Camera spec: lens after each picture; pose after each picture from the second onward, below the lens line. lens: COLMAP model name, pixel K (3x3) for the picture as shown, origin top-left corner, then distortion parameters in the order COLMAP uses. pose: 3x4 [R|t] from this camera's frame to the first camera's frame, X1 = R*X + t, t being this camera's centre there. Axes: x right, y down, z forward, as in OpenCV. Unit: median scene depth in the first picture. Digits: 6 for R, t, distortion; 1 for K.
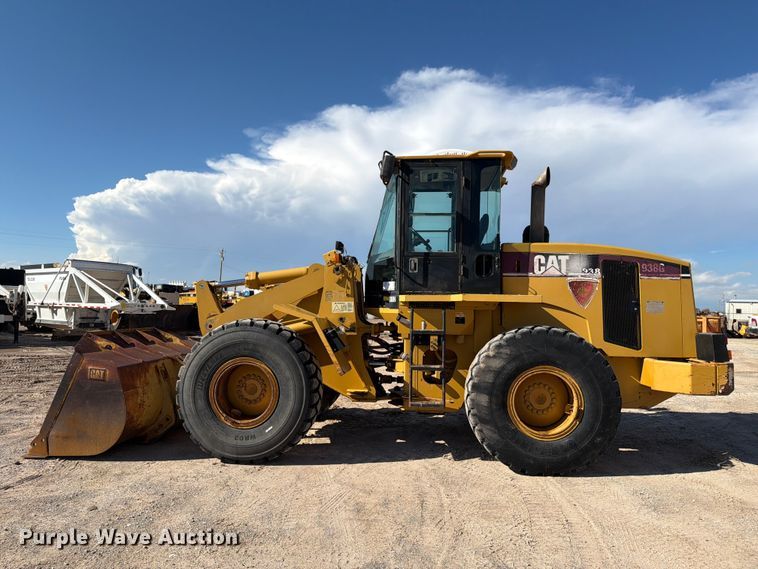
lens RADIAL K [[538.1, 0, 384.0], [0, 538.1, 284.6], [0, 0, 1]] dist [0.065896, -0.081147]
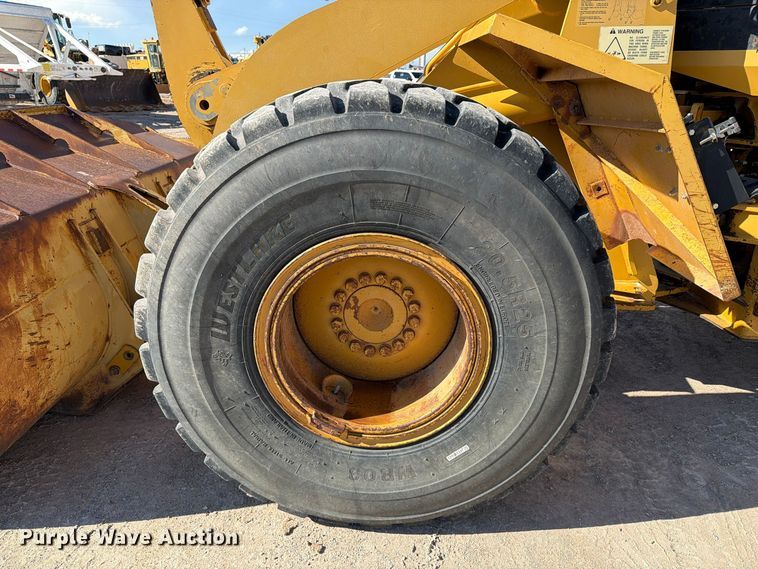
lens RADIAL K [[538.1, 0, 384.0], [0, 538.1, 284.6], [0, 0, 1]] dist [0.065896, -0.081147]
pose [[0.998767, -0.010105, 0.048614, -0.239505], [-0.009853, 0.919267, 0.393511, 0.046869], [-0.048666, -0.393504, 0.918034, 0.668018]]
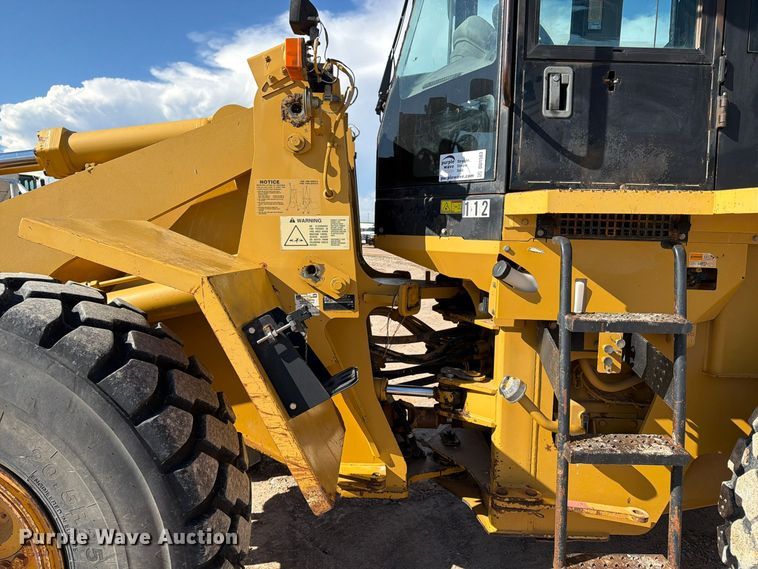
lens RADIAL K [[538.1, 0, 384.0], [0, 538.1, 284.6], [0, 0, 1]] dist [0.065896, -0.081147]
pose [[0.997223, -0.000116, 0.074473, -0.059887], [-0.010417, 0.989952, 0.141021, 0.026957], [-0.073741, -0.141405, 0.987202, 0.681277]]
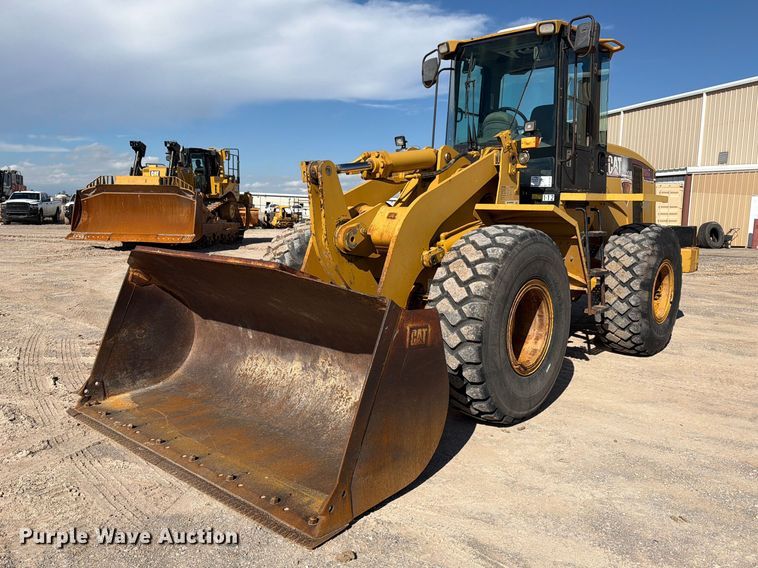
lens RADIAL K [[603.5, 0, 363.6], [0, 603.5, 275.1], [0, 0, 1]] dist [0.092567, -0.001253]
pose [[0.614343, -0.093398, 0.783492, -0.922763], [-0.038816, 0.988190, 0.148235, 0.016570], [-0.788084, -0.121479, 0.603463, 0.624076]]
